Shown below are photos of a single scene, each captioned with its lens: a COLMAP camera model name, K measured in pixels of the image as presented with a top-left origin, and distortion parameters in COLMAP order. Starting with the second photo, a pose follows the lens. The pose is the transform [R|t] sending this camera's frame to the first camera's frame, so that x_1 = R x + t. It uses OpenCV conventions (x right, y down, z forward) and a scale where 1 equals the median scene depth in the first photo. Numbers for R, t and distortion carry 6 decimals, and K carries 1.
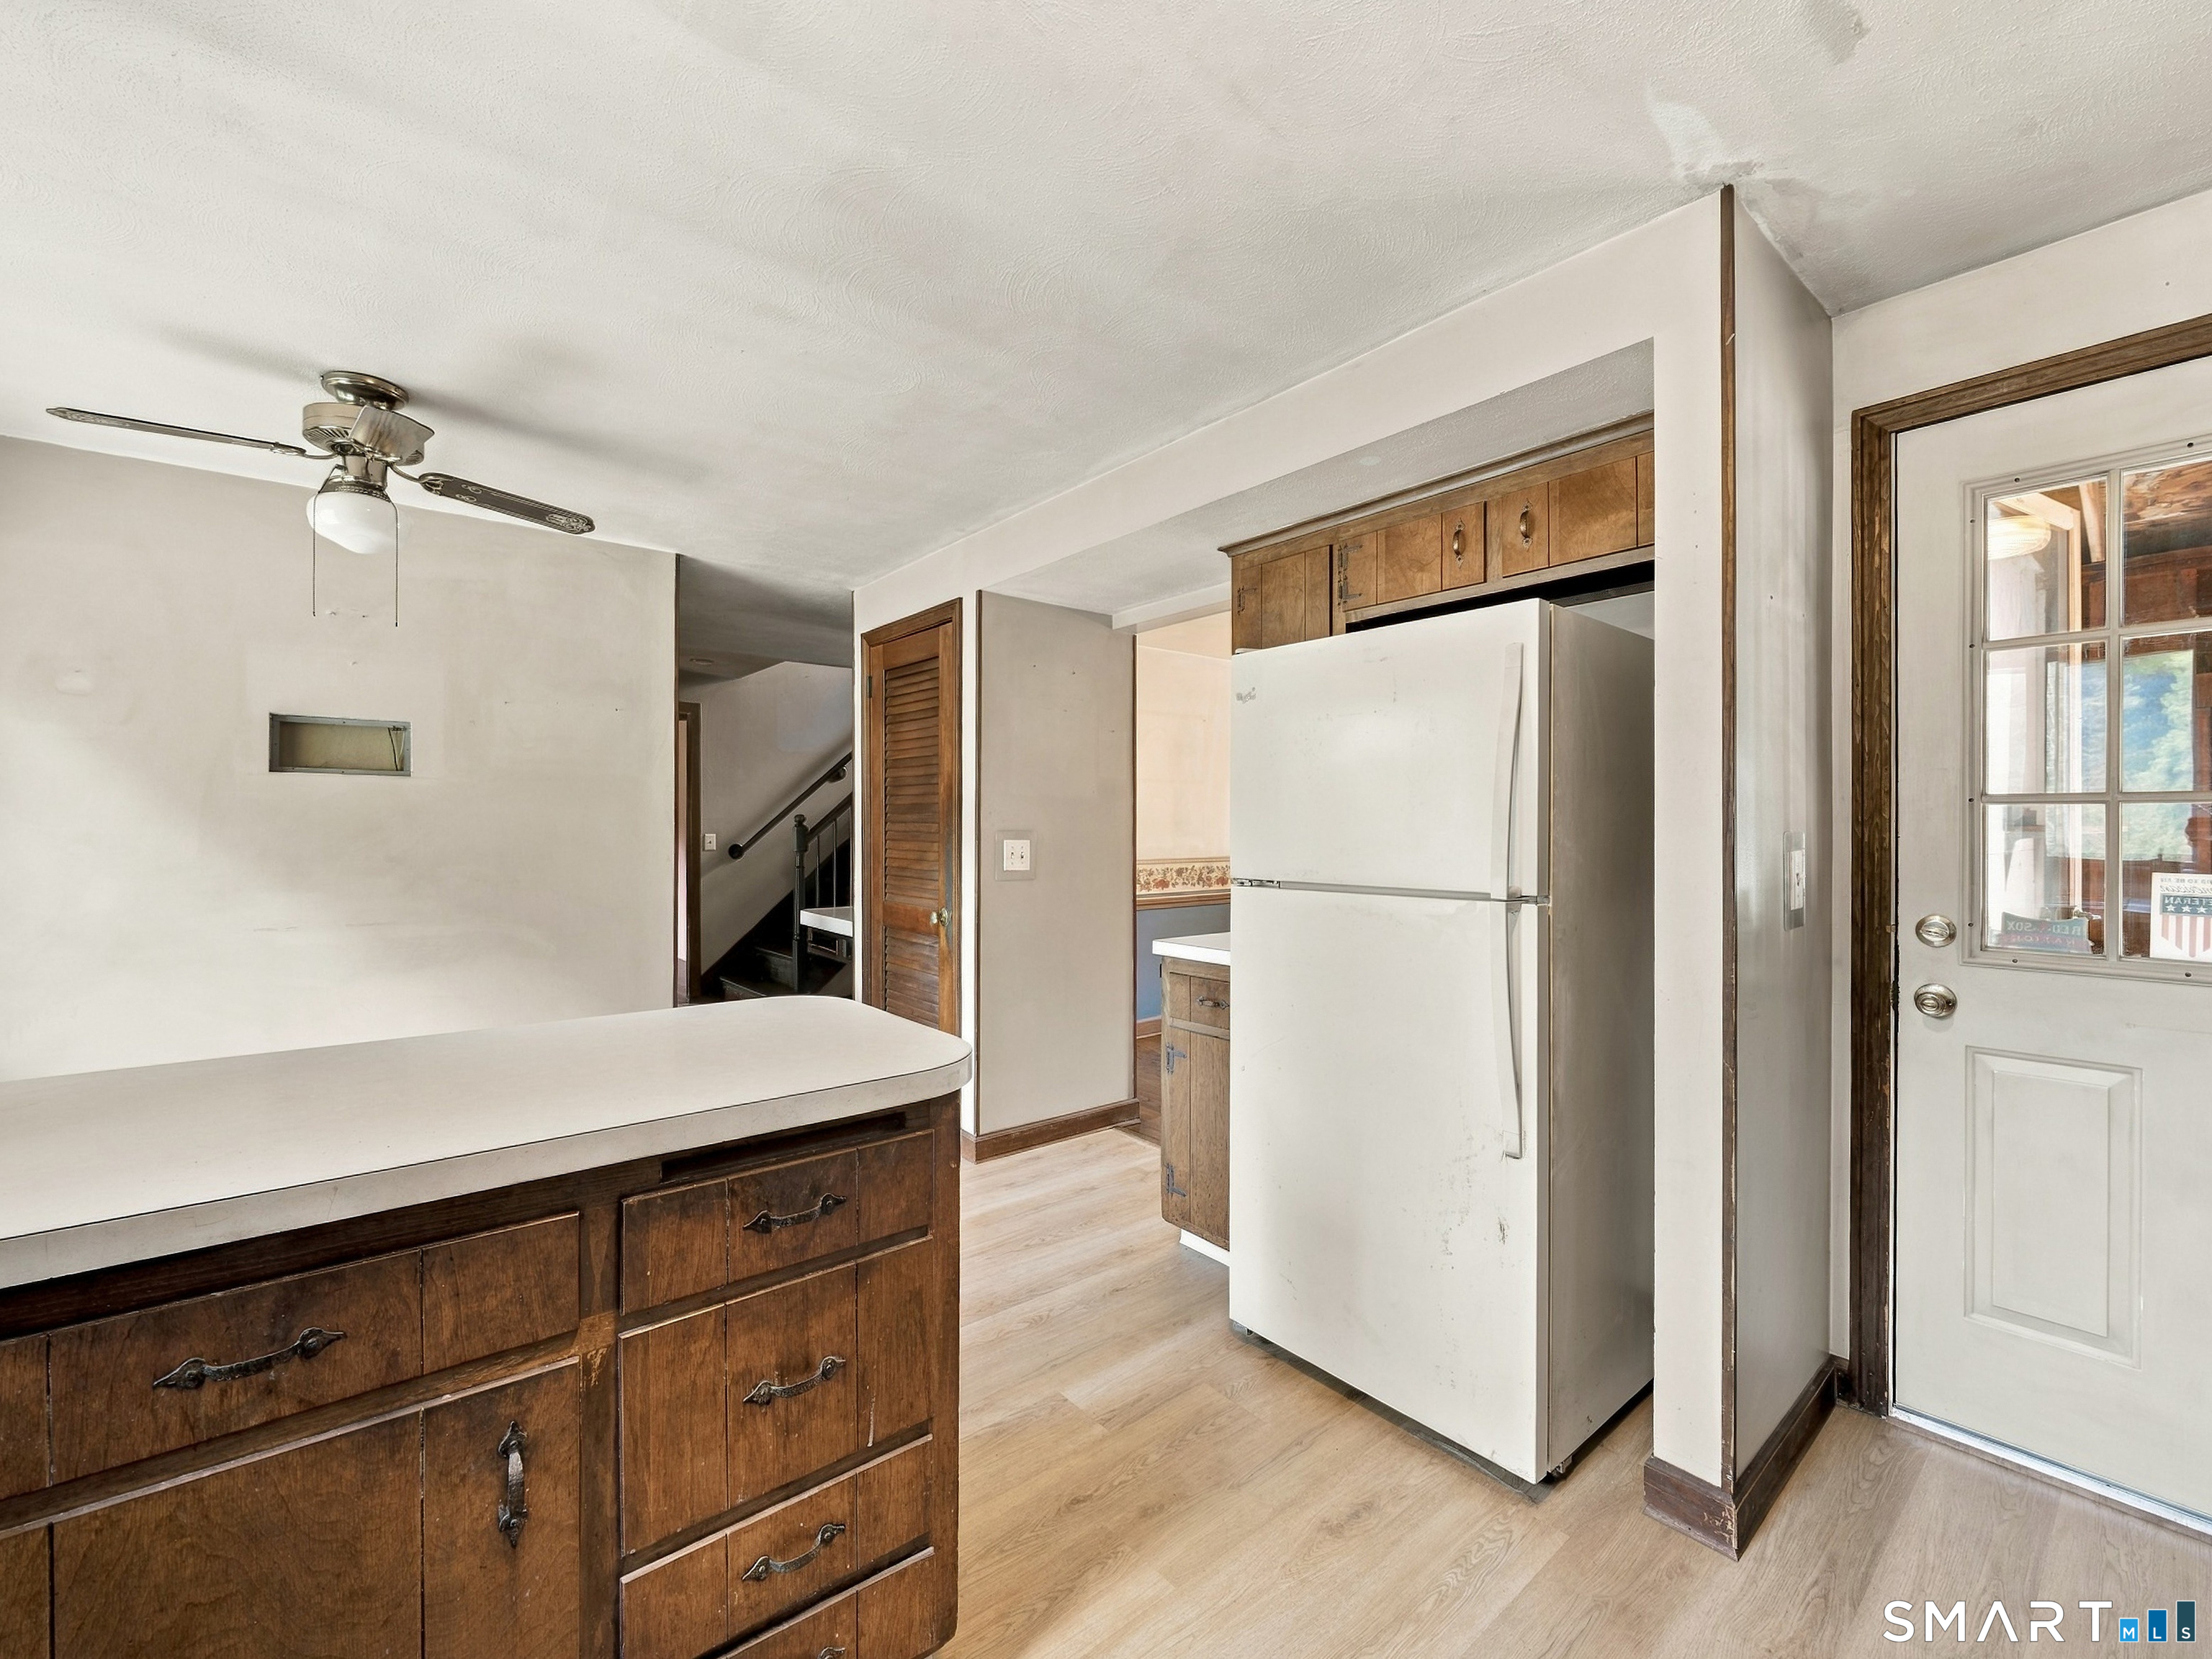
lens RADIAL K [[940.5, 0, 1106.0], [0, 940.5, 829.5], [0, 0, 1]] dist [-0.000527, -0.000155]
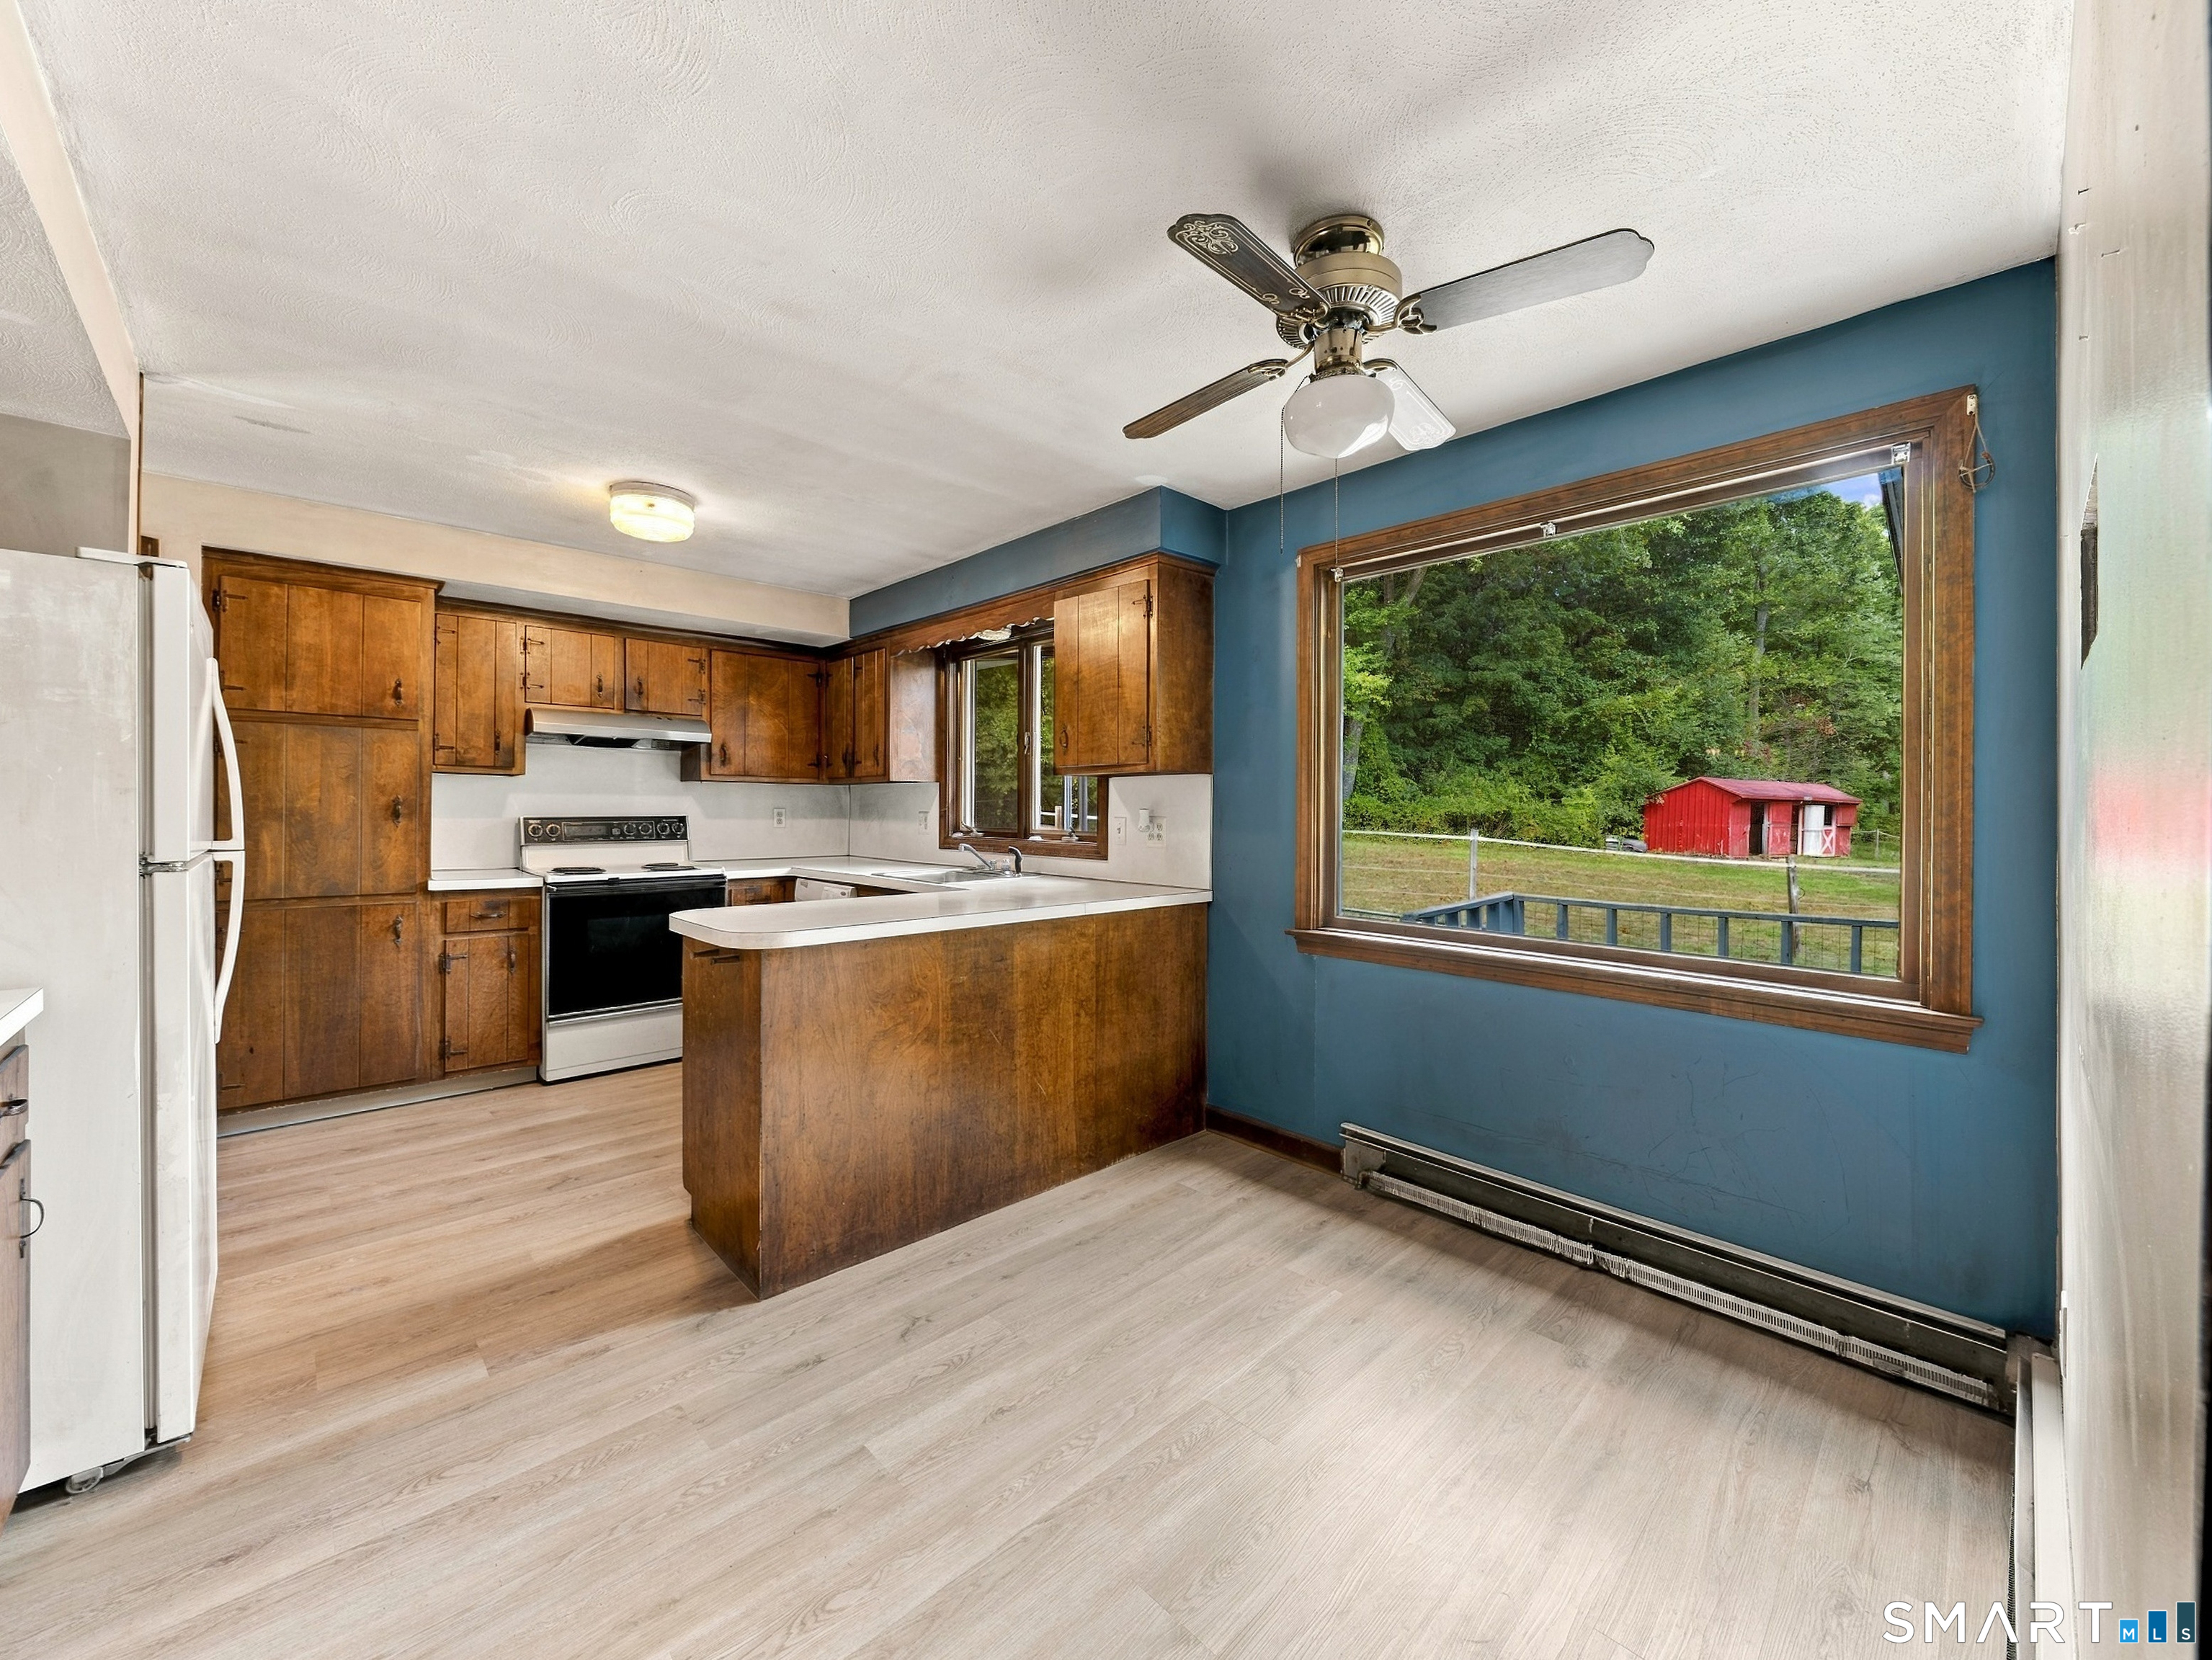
lens RADIAL K [[867.2, 0, 1113.9], [0, 867.2, 811.9], [0, 0, 1]] dist [-0.010238, -0.000082]
pose [[-0.997400, -0.007631, -0.071653, -0.521915], [-0.008063, 0.999951, 0.005750, 0.003050], [0.071606, 0.006313, -0.997413, 1.604851]]
